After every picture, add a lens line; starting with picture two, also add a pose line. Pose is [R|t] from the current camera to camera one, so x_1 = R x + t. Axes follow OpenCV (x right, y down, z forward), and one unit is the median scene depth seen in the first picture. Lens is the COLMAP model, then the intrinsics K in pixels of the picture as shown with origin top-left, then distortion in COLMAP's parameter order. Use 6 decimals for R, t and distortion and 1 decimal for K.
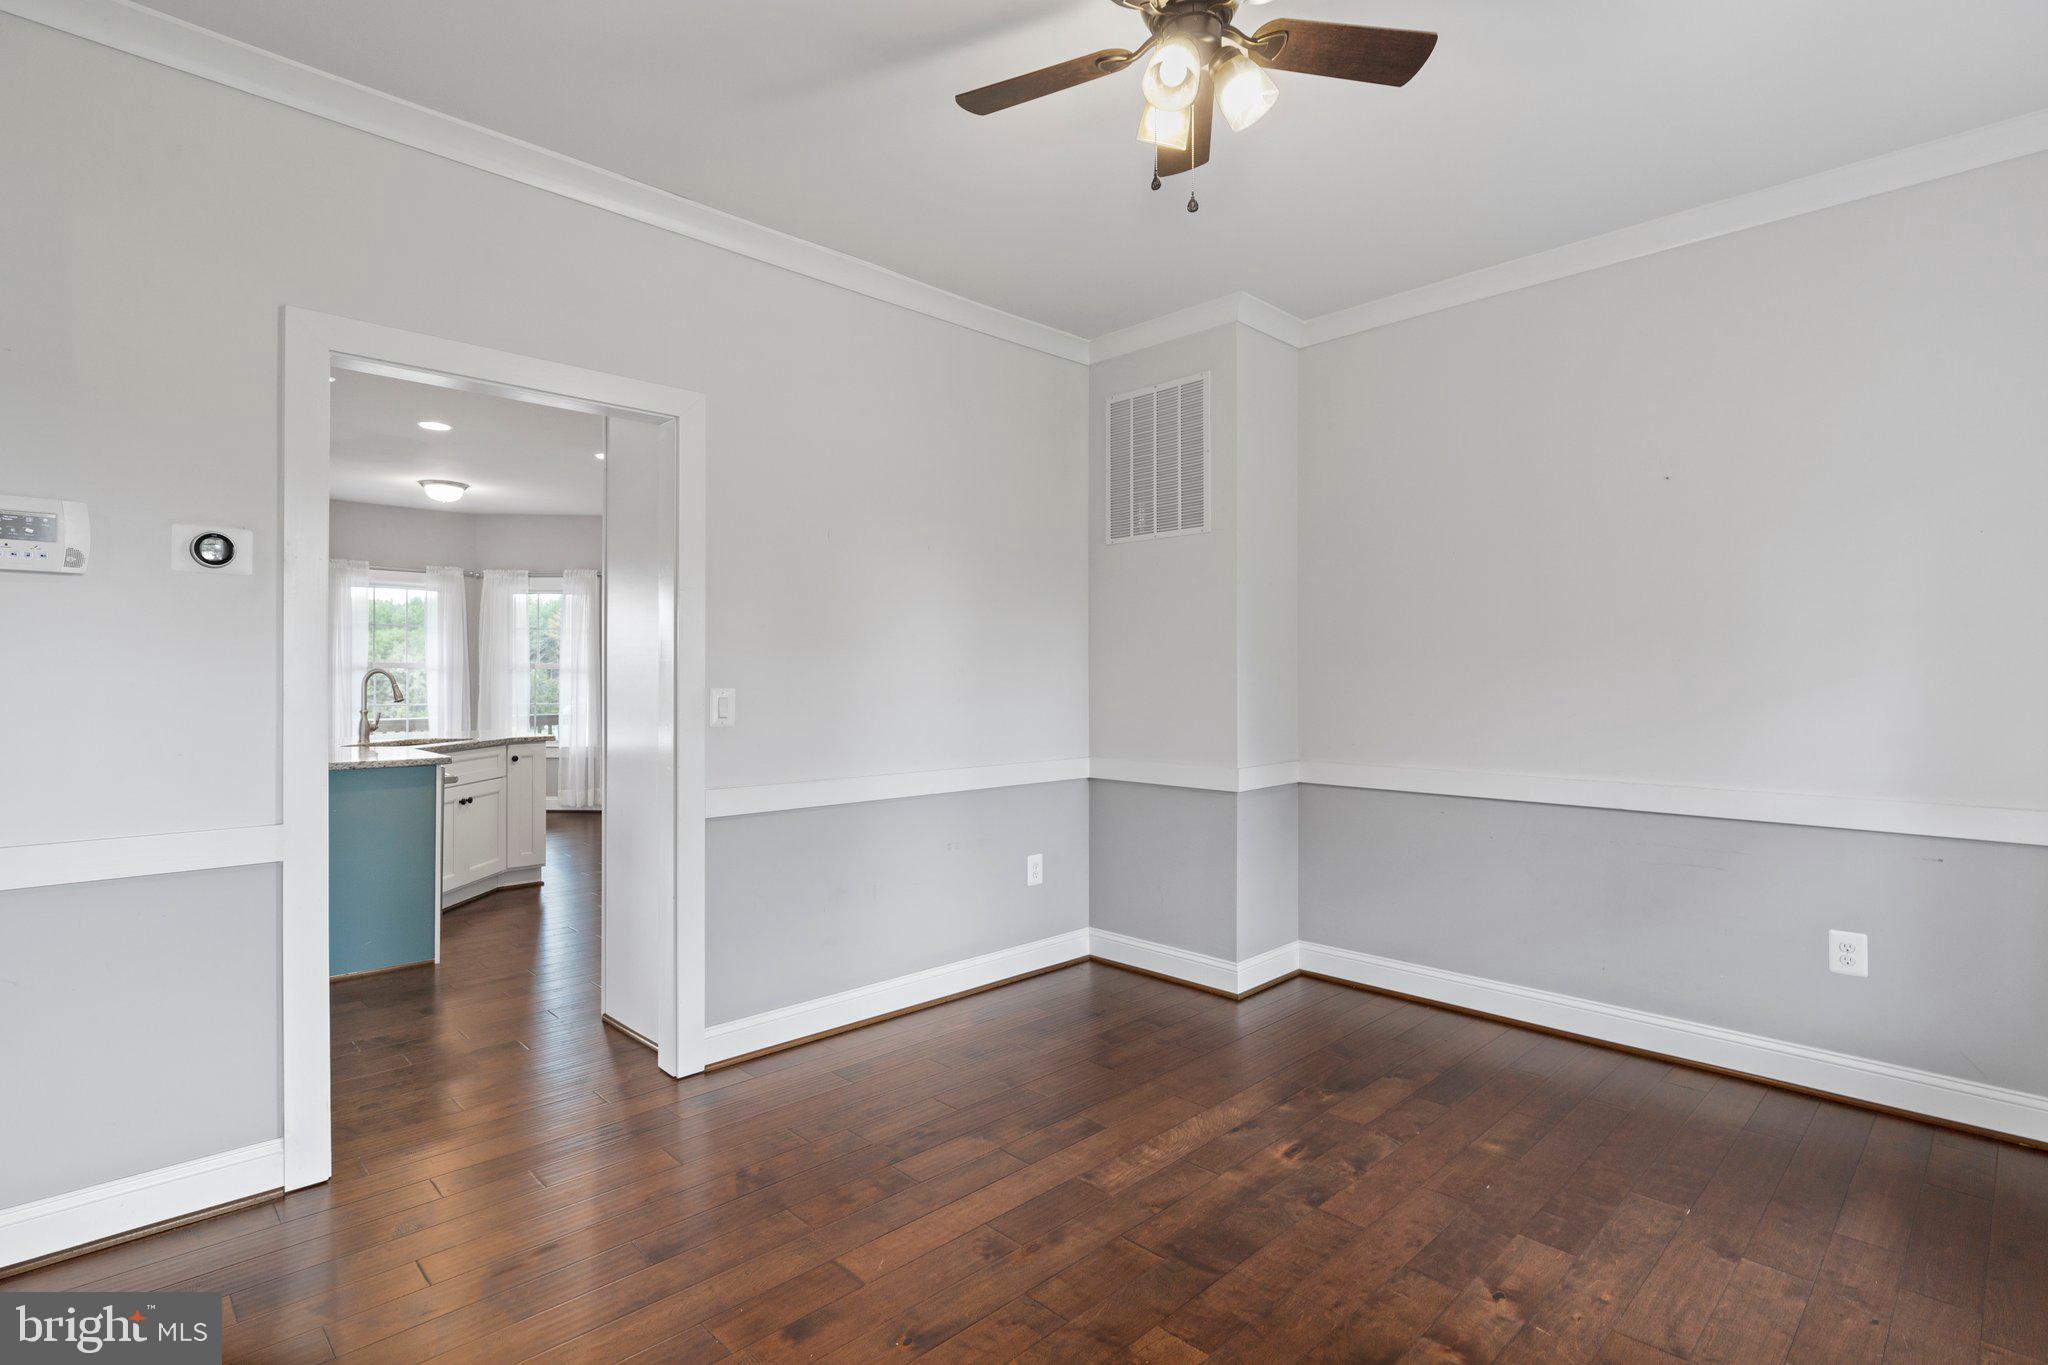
lens RADIAL K [[1004.9, 0, 1024.0], [0, 1004.9, 682.5], [0, 0, 1]] dist [0.002132, 0.000223]
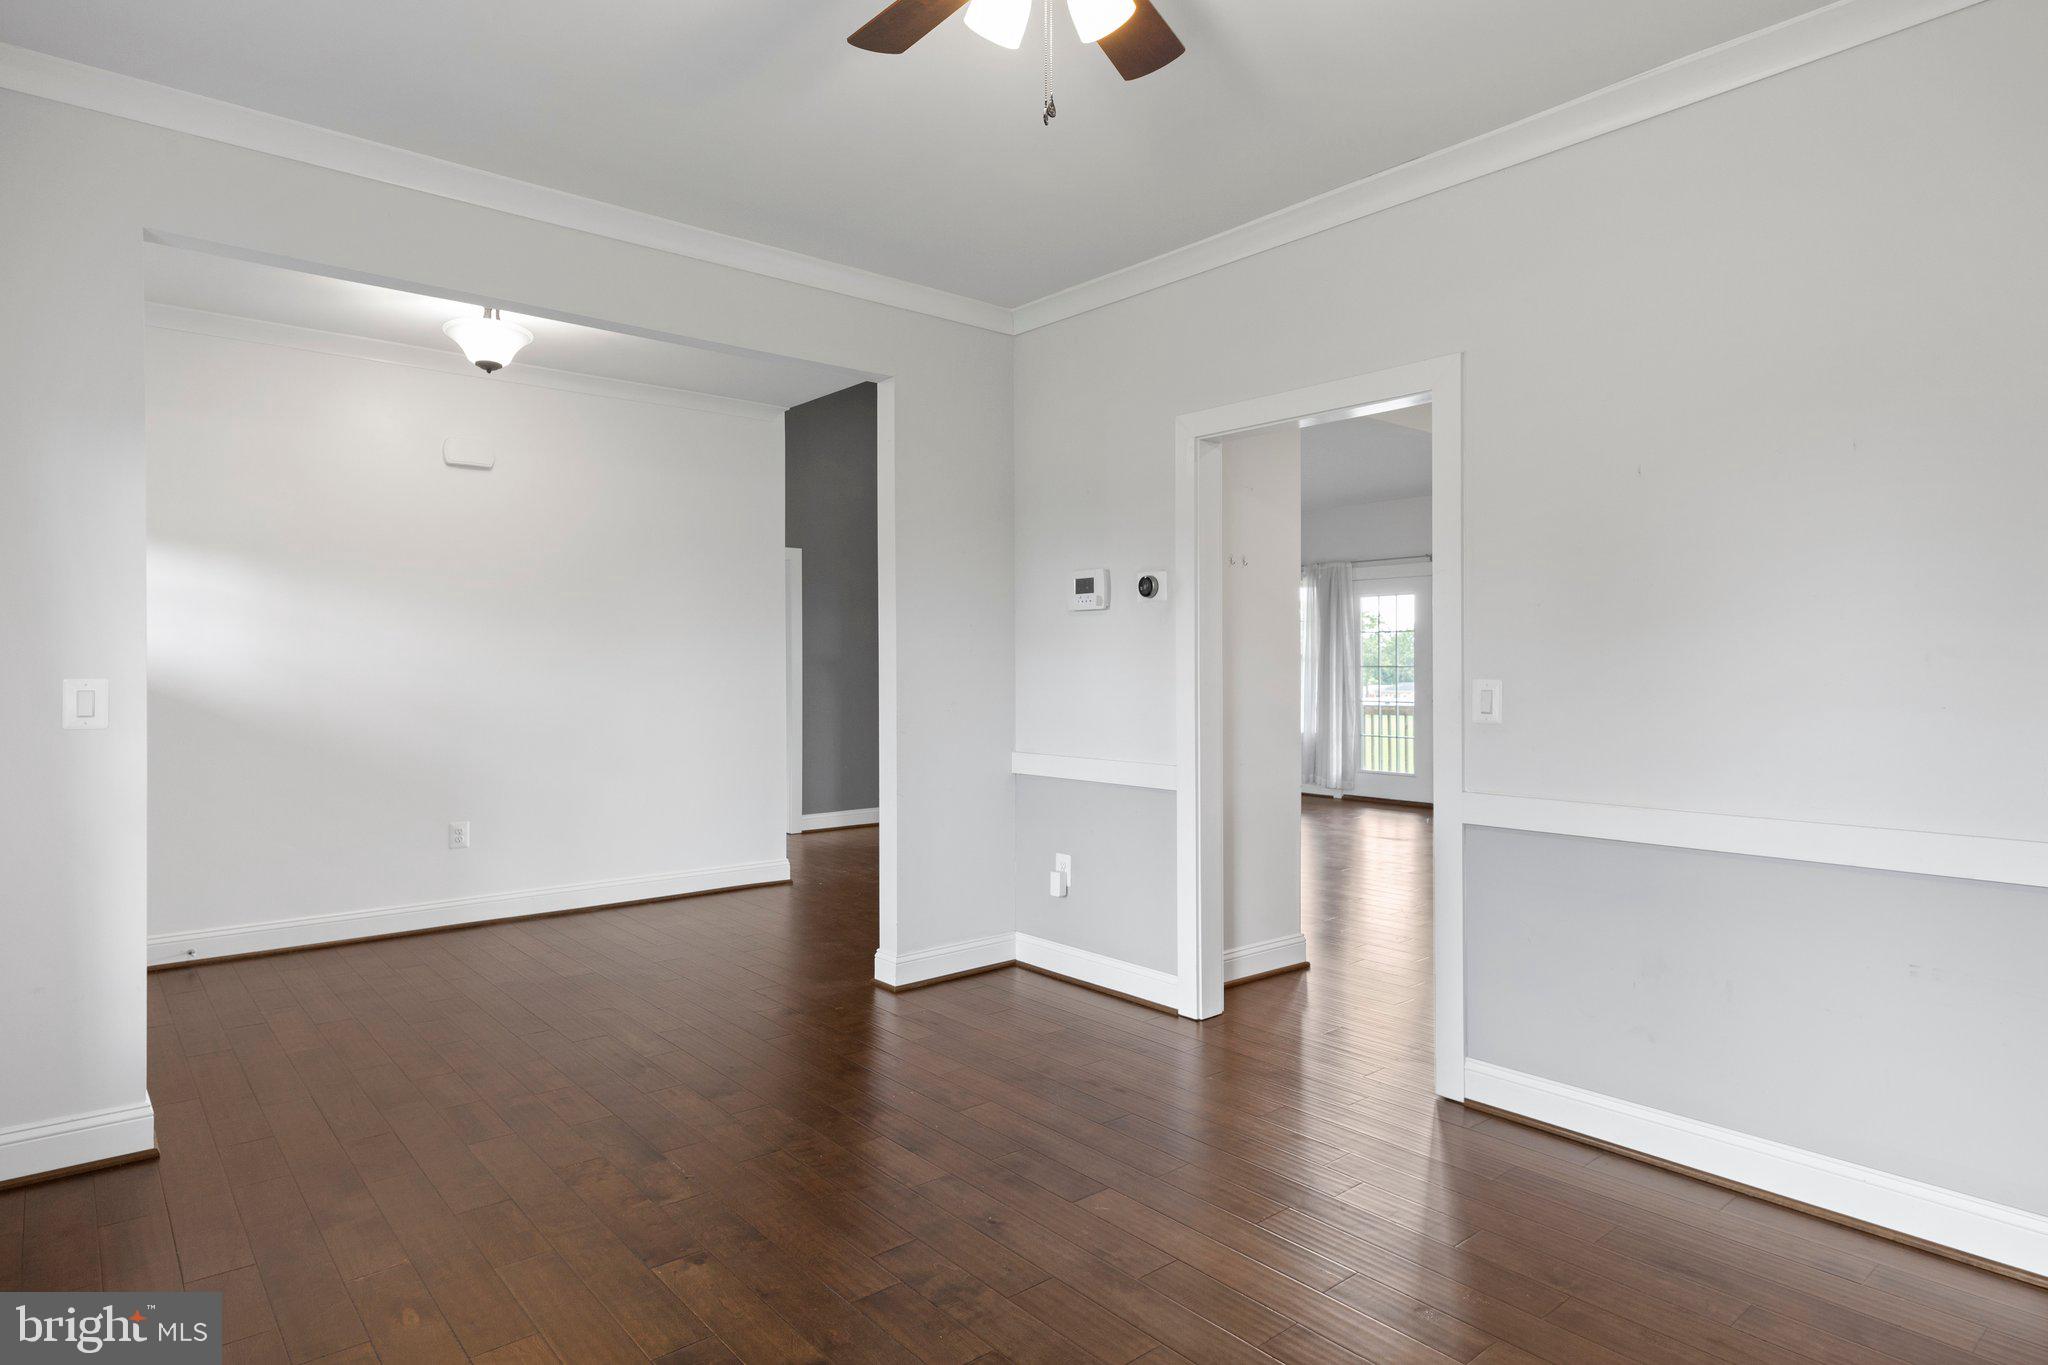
lens RADIAL K [[1126.4, 0, 1019.1], [0, 1126.4, 674.9], [0, 0, 1]] dist [0.004548, -0.000035]
pose [[-0.069253, 0.007070, -0.997574, 0.788508], [0.002840, 0.999972, 0.006890, -0.005884], [0.997595, -0.002356, -0.069271, 0.745072]]
